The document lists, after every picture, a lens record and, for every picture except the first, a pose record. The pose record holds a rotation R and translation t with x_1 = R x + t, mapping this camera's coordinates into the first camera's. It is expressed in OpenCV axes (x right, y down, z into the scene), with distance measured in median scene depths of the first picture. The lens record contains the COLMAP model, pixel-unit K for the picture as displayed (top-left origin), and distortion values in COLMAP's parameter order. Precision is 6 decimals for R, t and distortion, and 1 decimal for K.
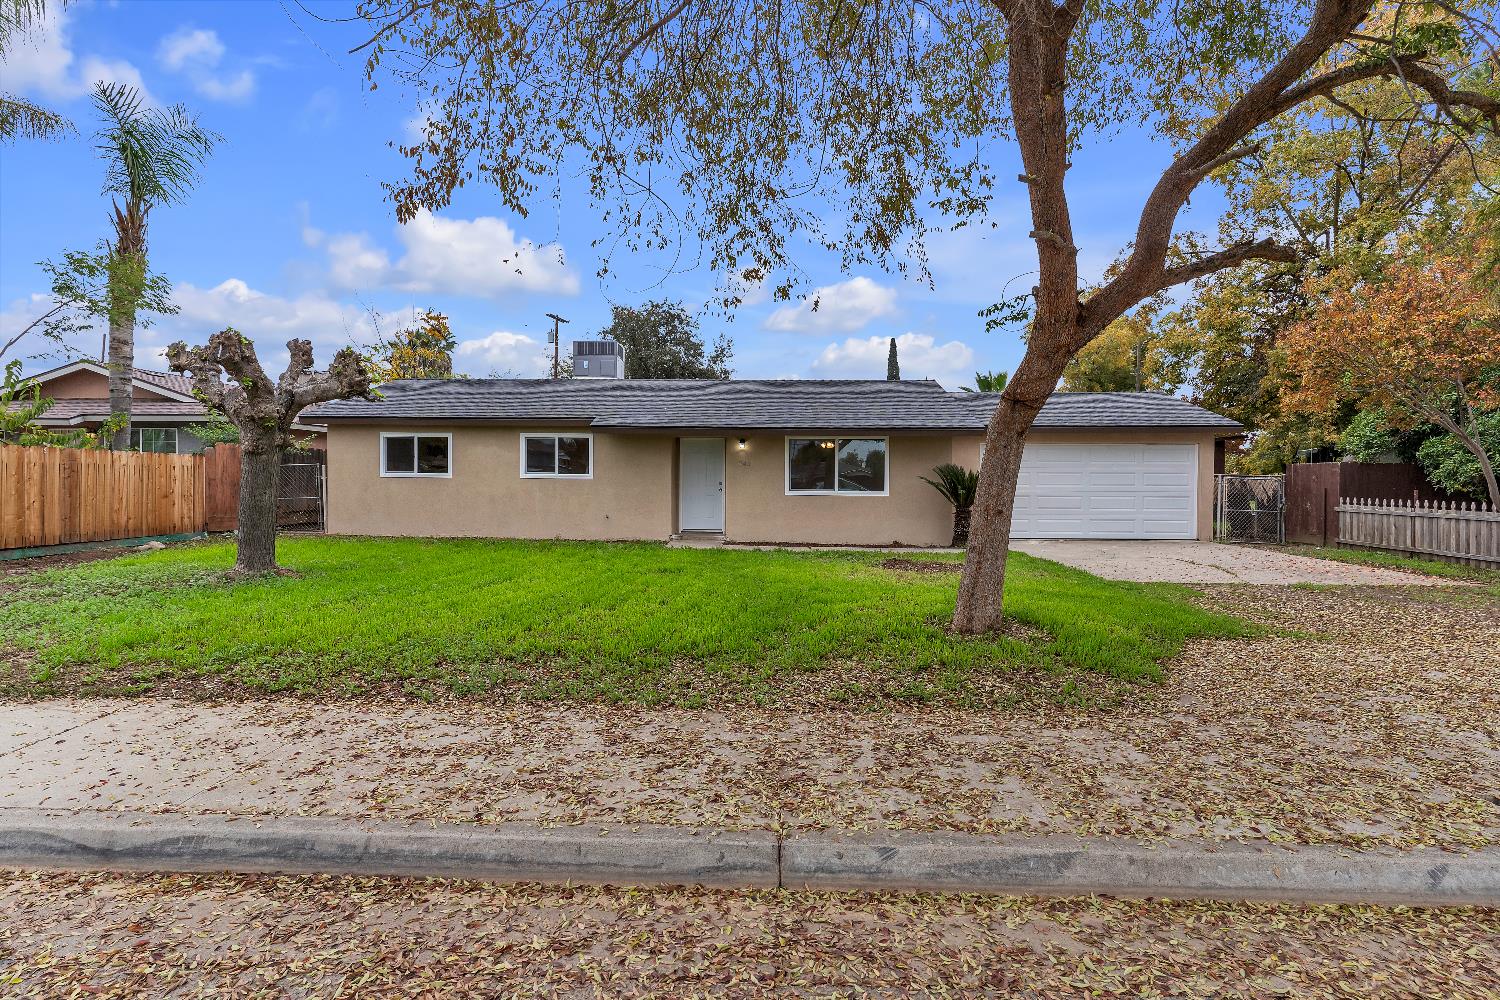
lens RADIAL K [[723.7, 0, 759.9], [0, 723.7, 493.6], [0, 0, 1]] dist [-0.001008, -0.001232]
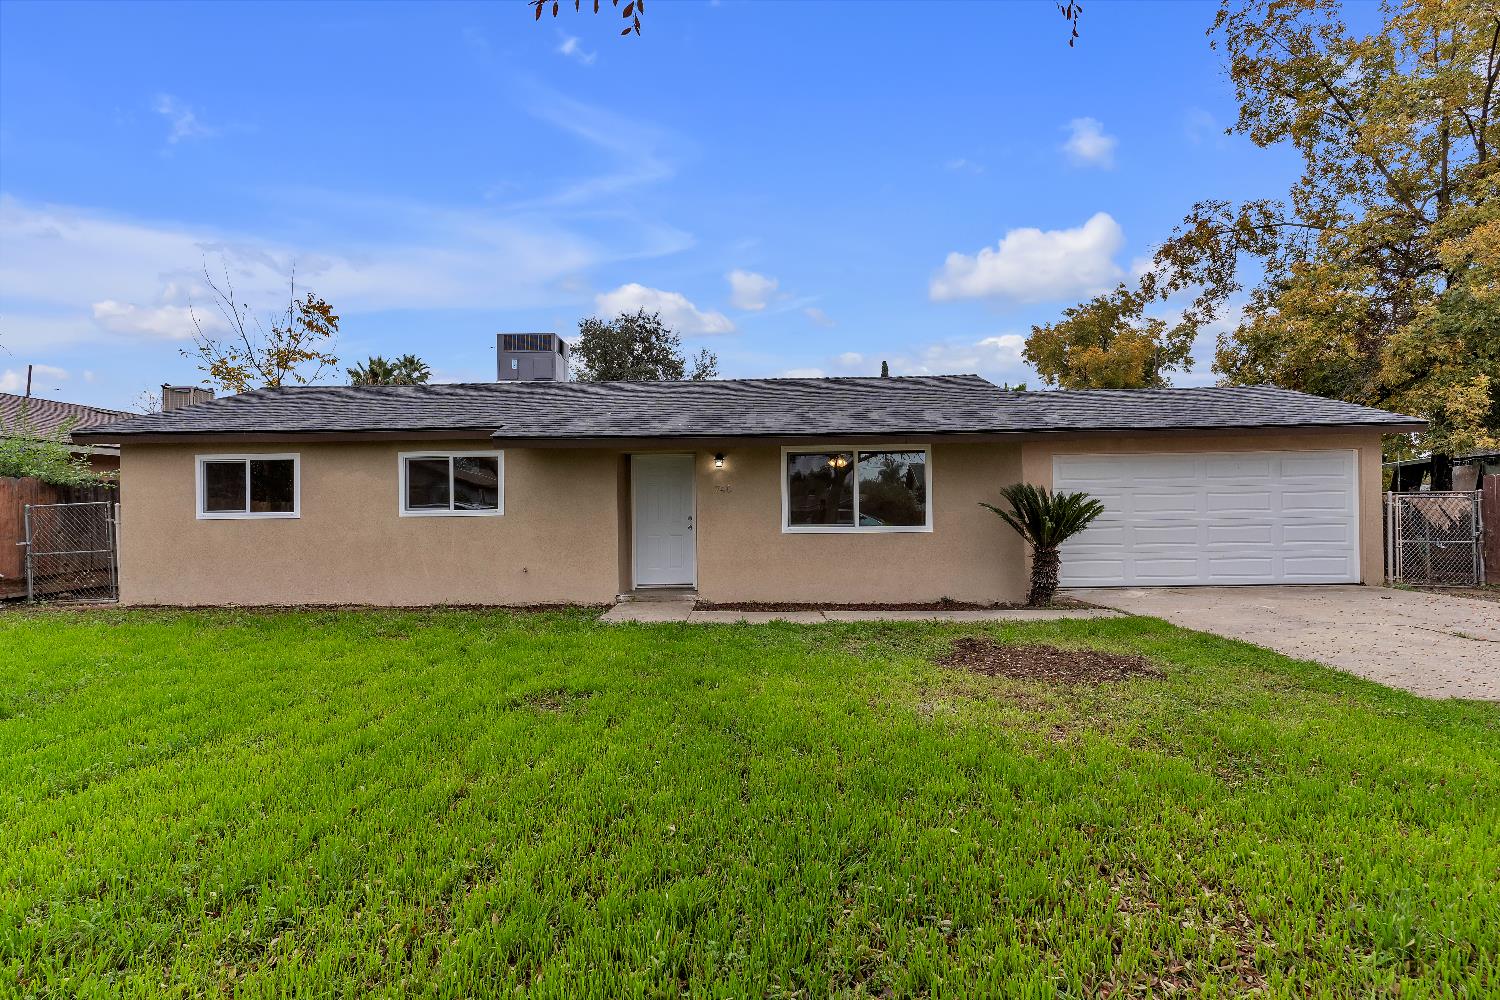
lens RADIAL K [[723.7, 0, 754.6], [0, 723.7, 506.2], [0, 0, 1]] dist [-0.001008, -0.001232]
pose [[0.999786, -0.019623, 0.006482, 0.003521], [0.019772, 0.999524, -0.023662, -0.008454], [-0.006015, 0.023786, 0.999699, 0.306710]]
